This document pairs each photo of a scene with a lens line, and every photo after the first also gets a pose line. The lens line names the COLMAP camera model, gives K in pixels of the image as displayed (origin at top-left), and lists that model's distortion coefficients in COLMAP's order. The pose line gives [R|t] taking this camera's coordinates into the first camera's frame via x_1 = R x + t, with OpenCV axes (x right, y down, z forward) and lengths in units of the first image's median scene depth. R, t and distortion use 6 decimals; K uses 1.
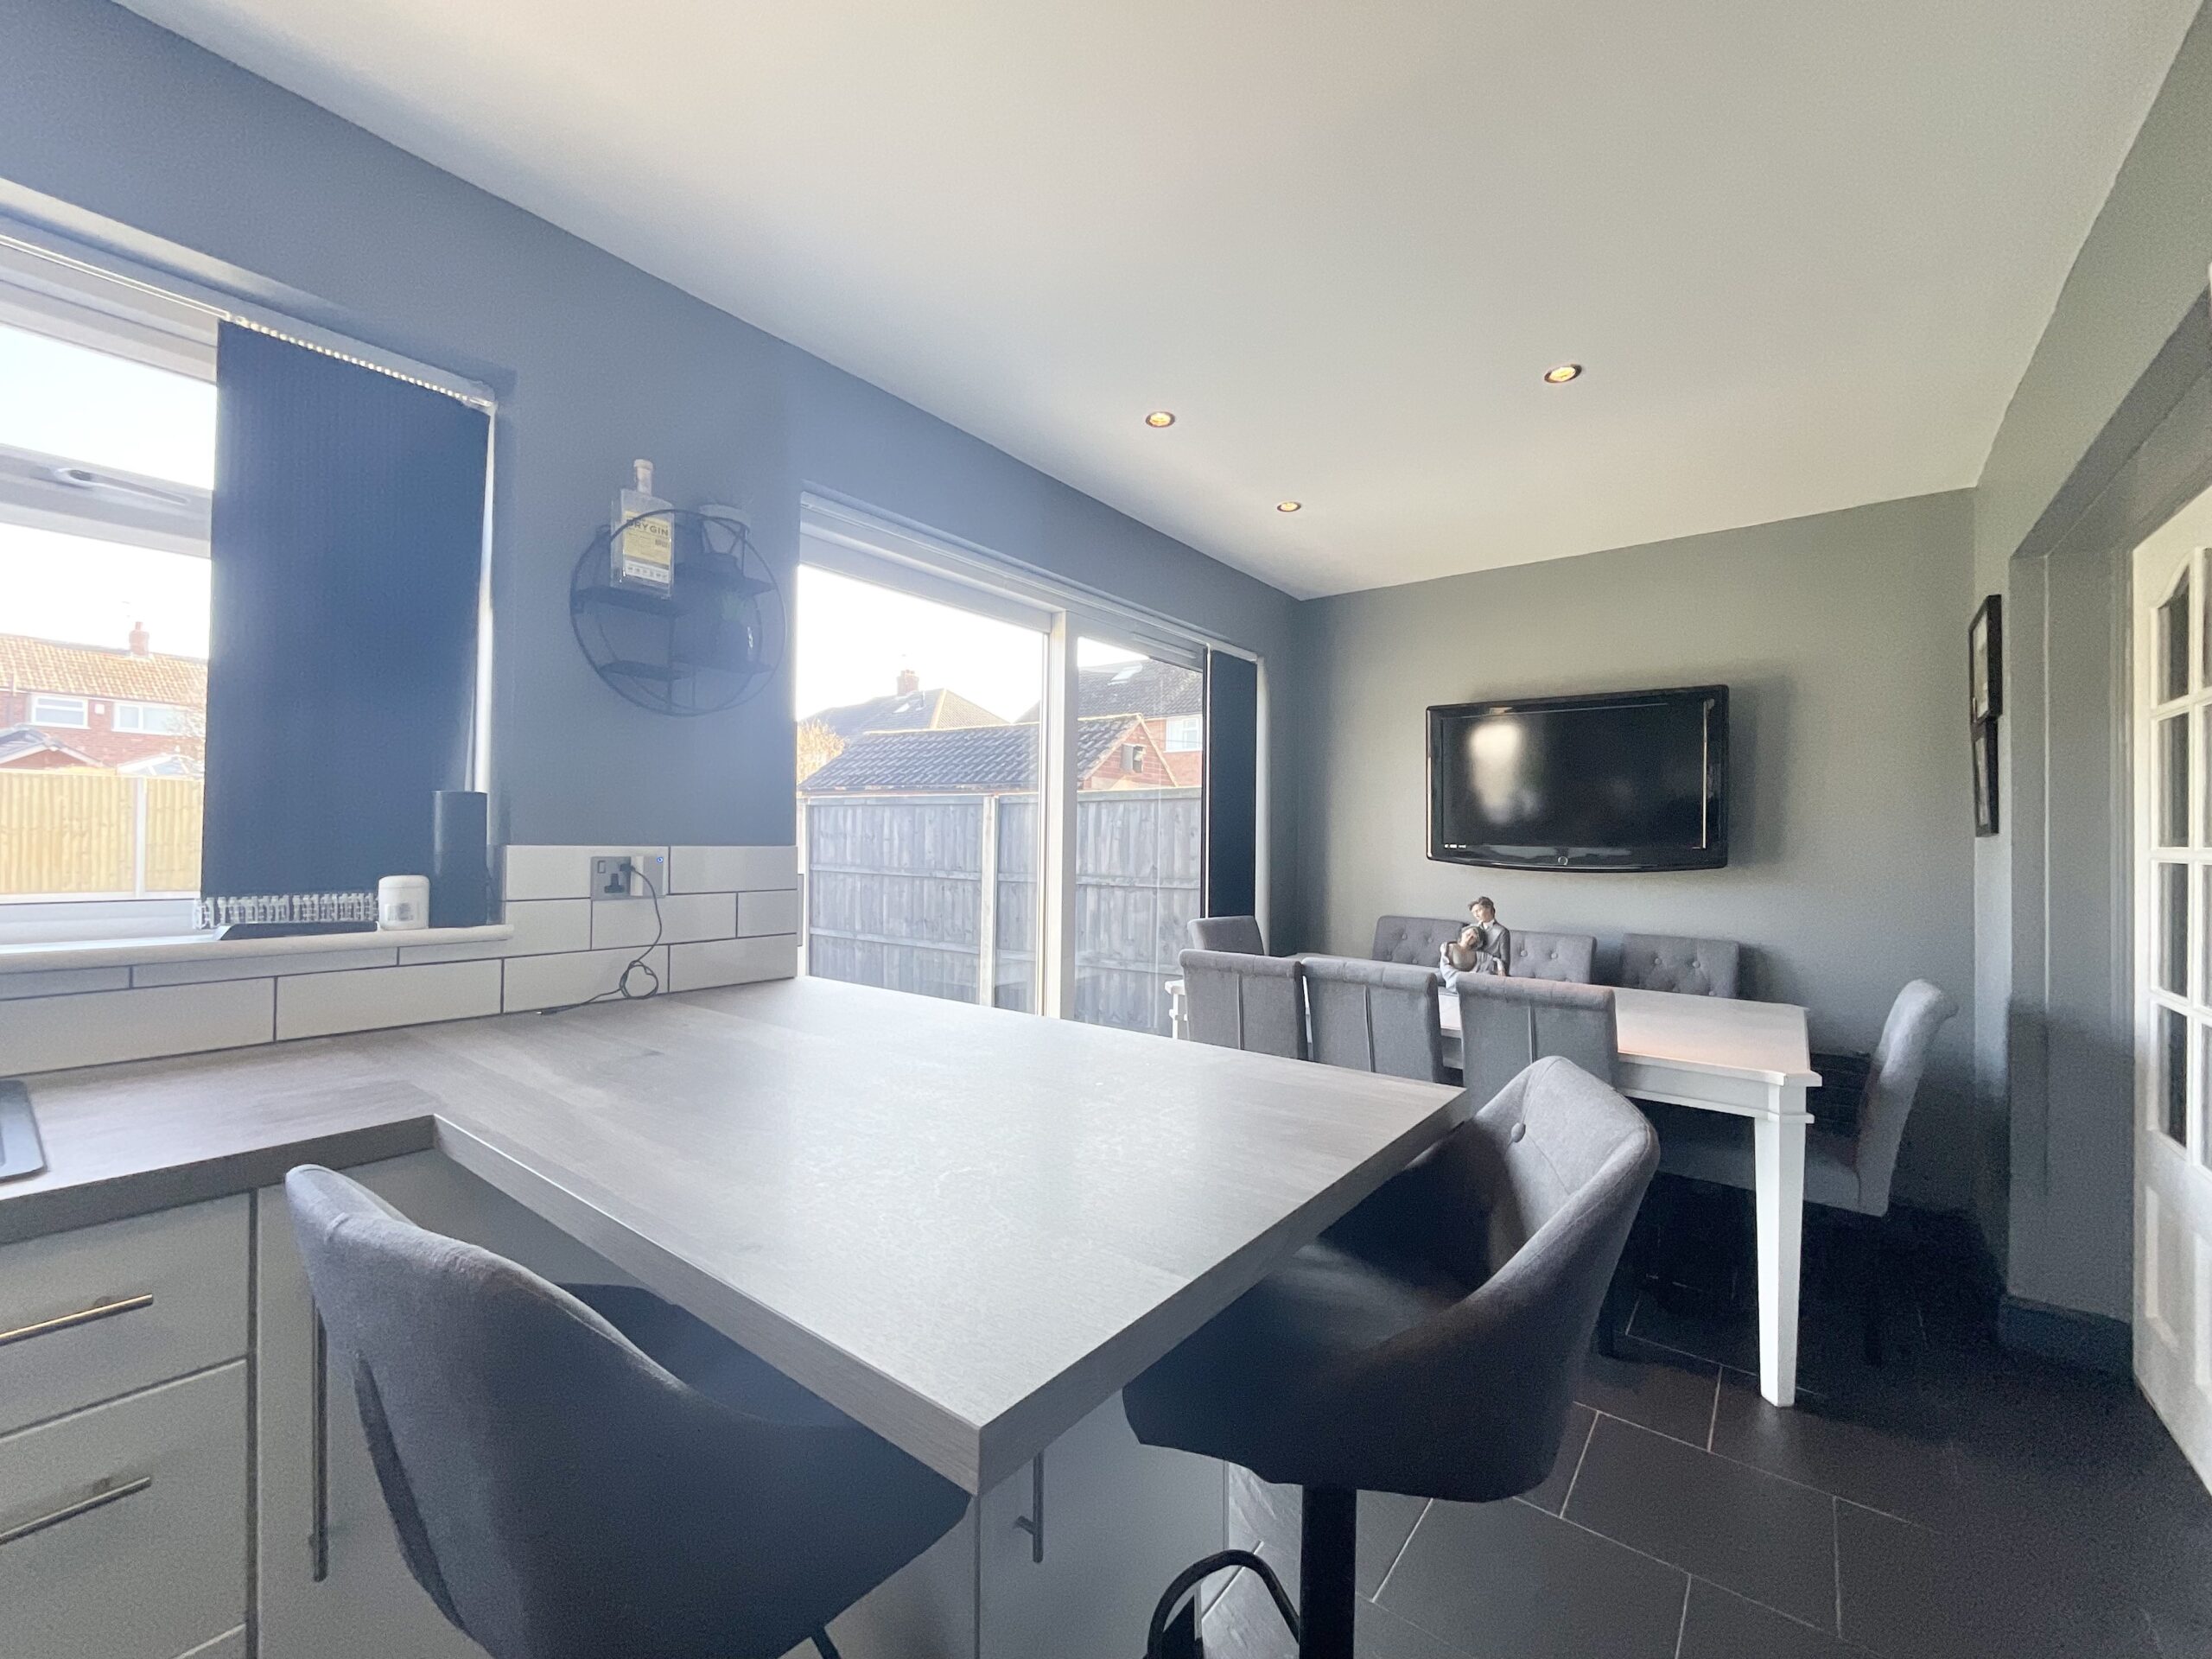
lens RADIAL K [[909.0, 0, 1104.6], [0, 909.0, 830.4], [0, 0, 1]] dist [0.001542, 0.001408]
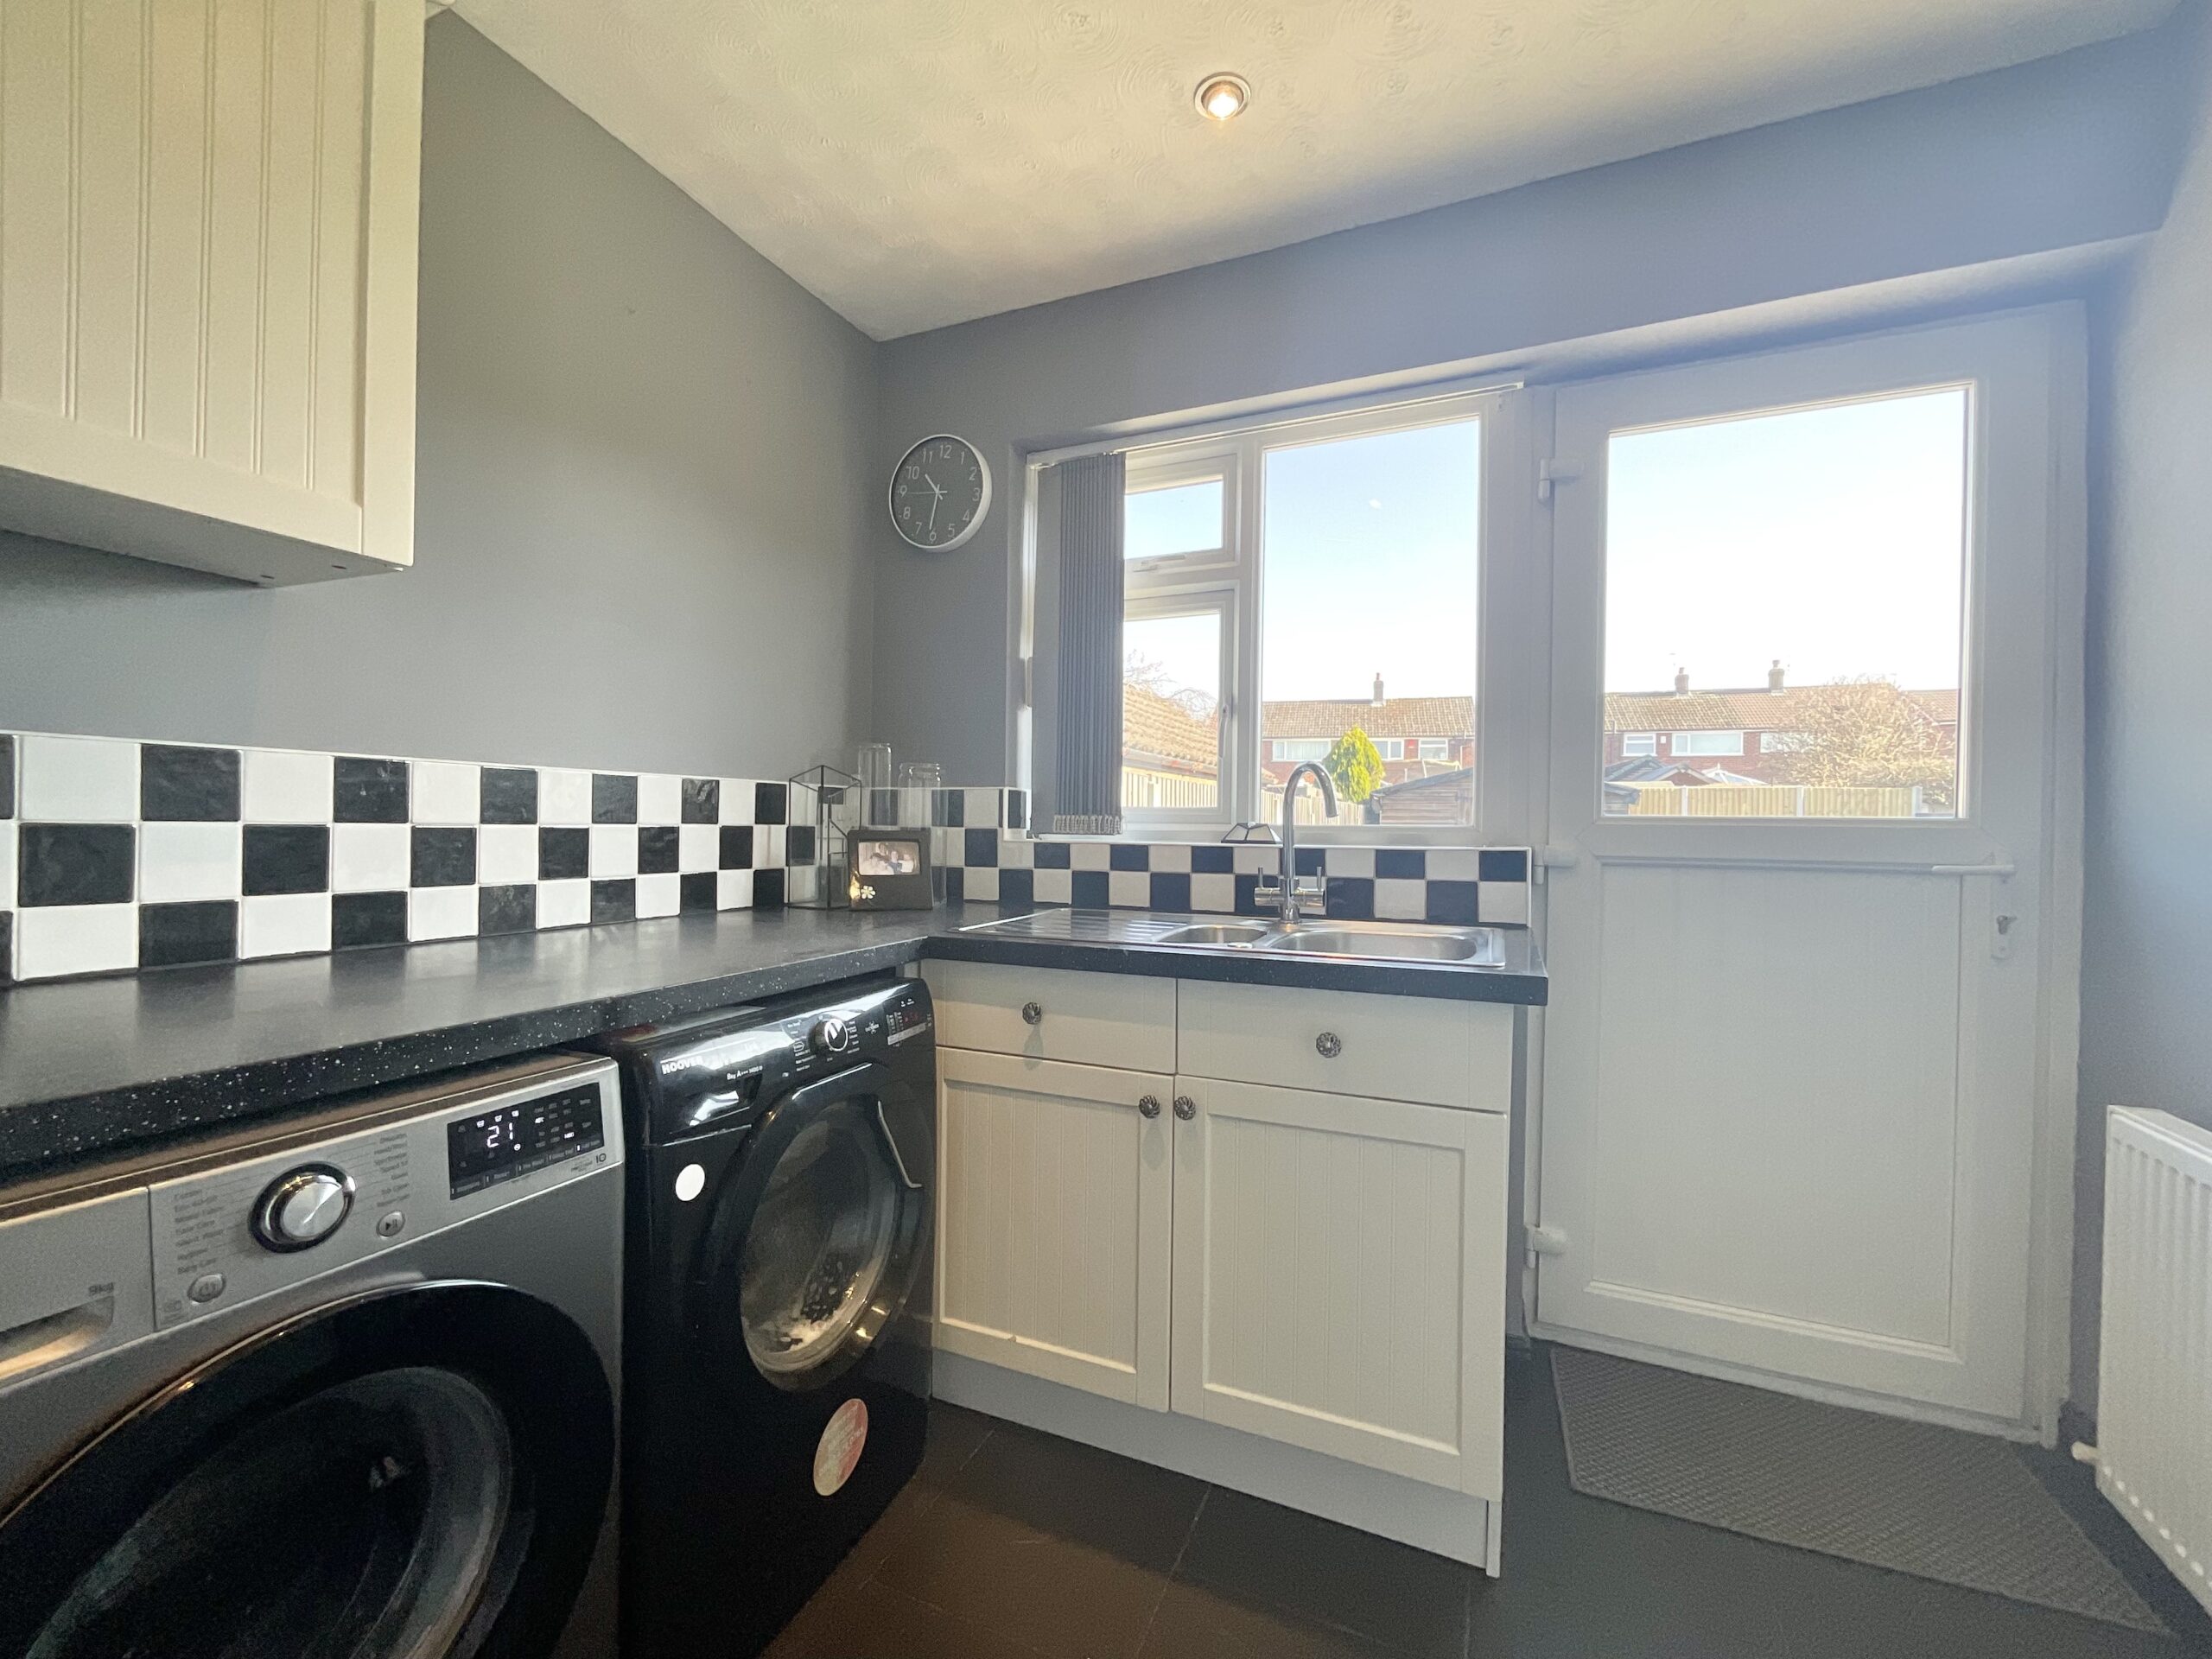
lens RADIAL K [[907.8, 0, 1107.7], [0, 907.8, 827.9], [0, 0, 1]] dist [-0.000667, -0.000028]
pose [[0.259385, -0.009633, -0.965726, -0.112275], [0.002037, 0.999953, -0.009427, 0.003729], [0.965772, 0.000478, 0.259392, -0.157795]]
